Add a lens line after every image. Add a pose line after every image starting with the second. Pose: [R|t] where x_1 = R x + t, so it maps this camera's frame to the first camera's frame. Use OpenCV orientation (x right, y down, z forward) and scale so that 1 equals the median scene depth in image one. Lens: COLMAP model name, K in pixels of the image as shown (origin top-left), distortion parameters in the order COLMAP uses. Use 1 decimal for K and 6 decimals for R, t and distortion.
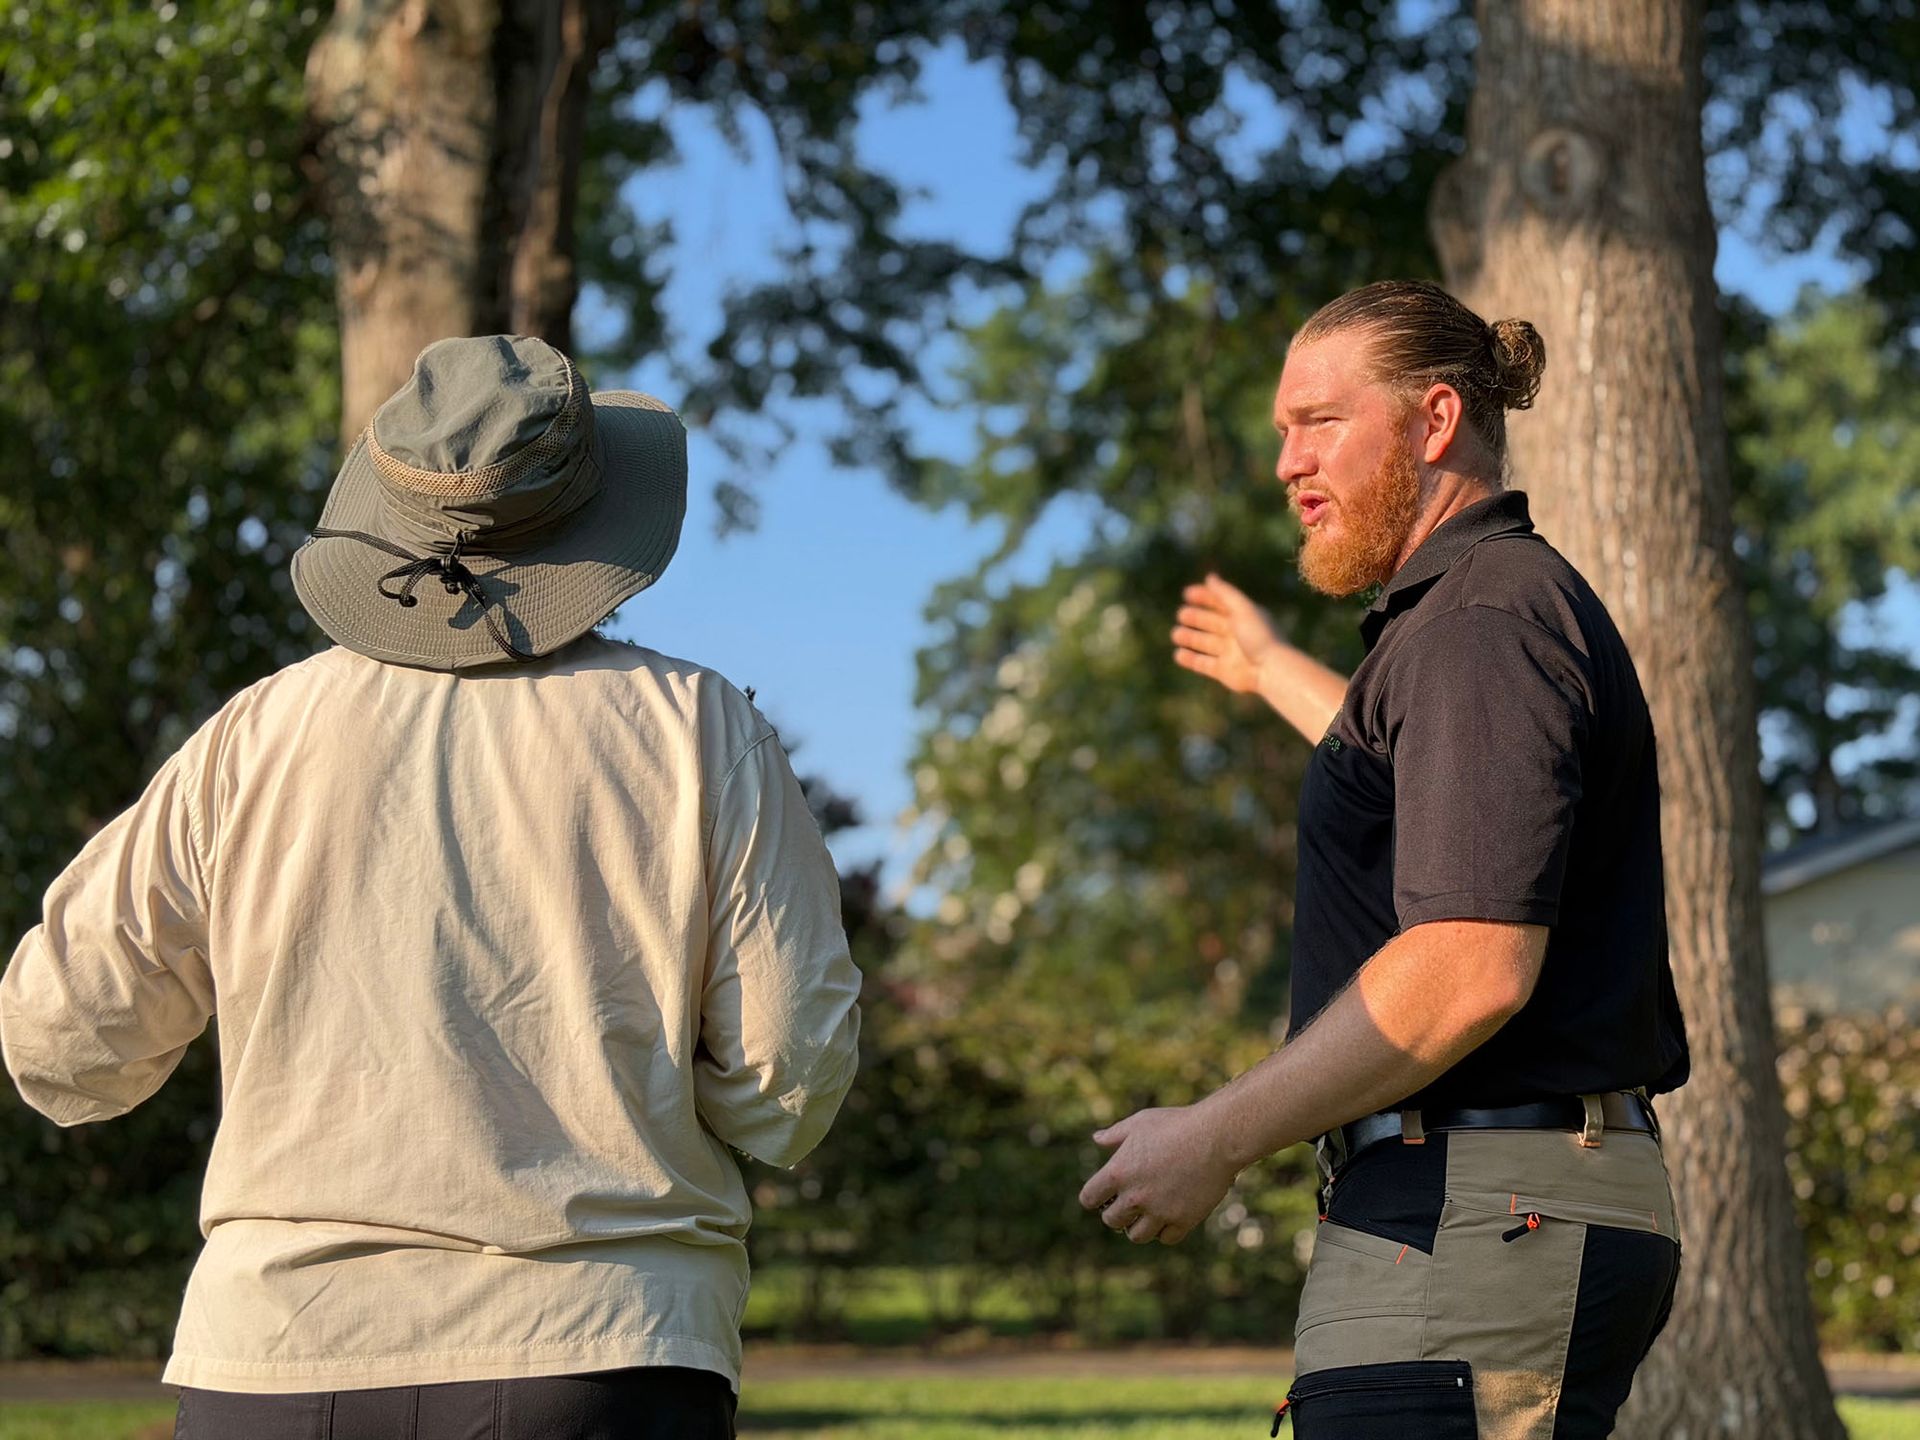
lens RADIAL K [[2686.7, 0, 970.6], [0, 2686.7, 720.4], [0, 0, 1]] dist [0.202321, -0.484468]
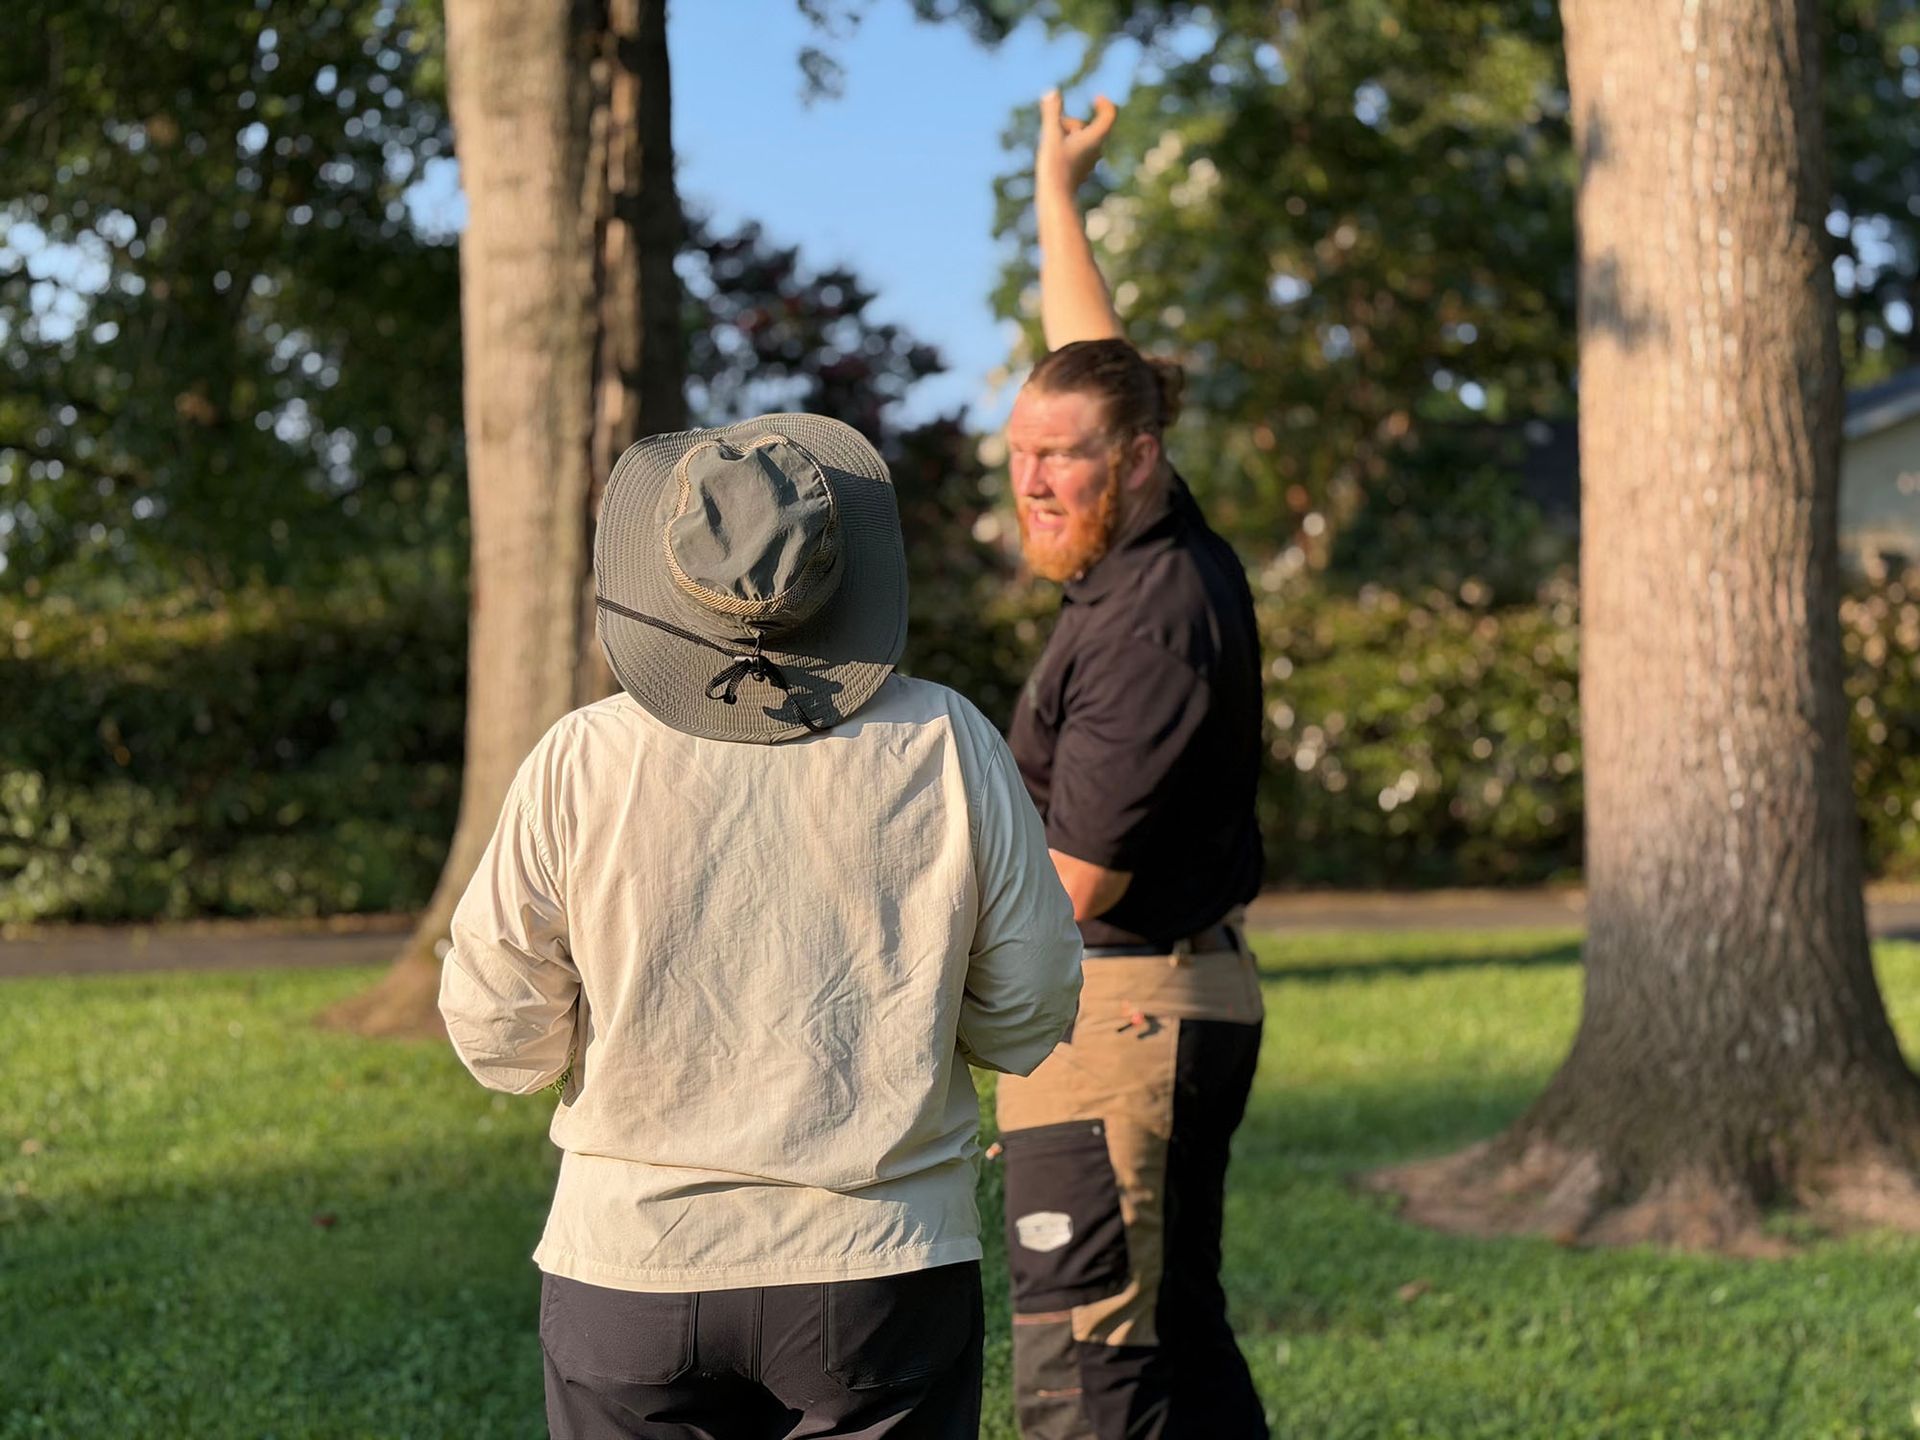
lens RADIAL K [[2686.2, 0, 995.1], [0, 2686.2, 726.1], [0, 0, 1]] dist [0.177513, -0.329380]
pose [[0.999632, -0.017774, -0.020474, -0.018530], [0.021287, 0.982196, 0.186651, -0.077129], [0.016792, -0.187018, 0.982213, -0.063445]]
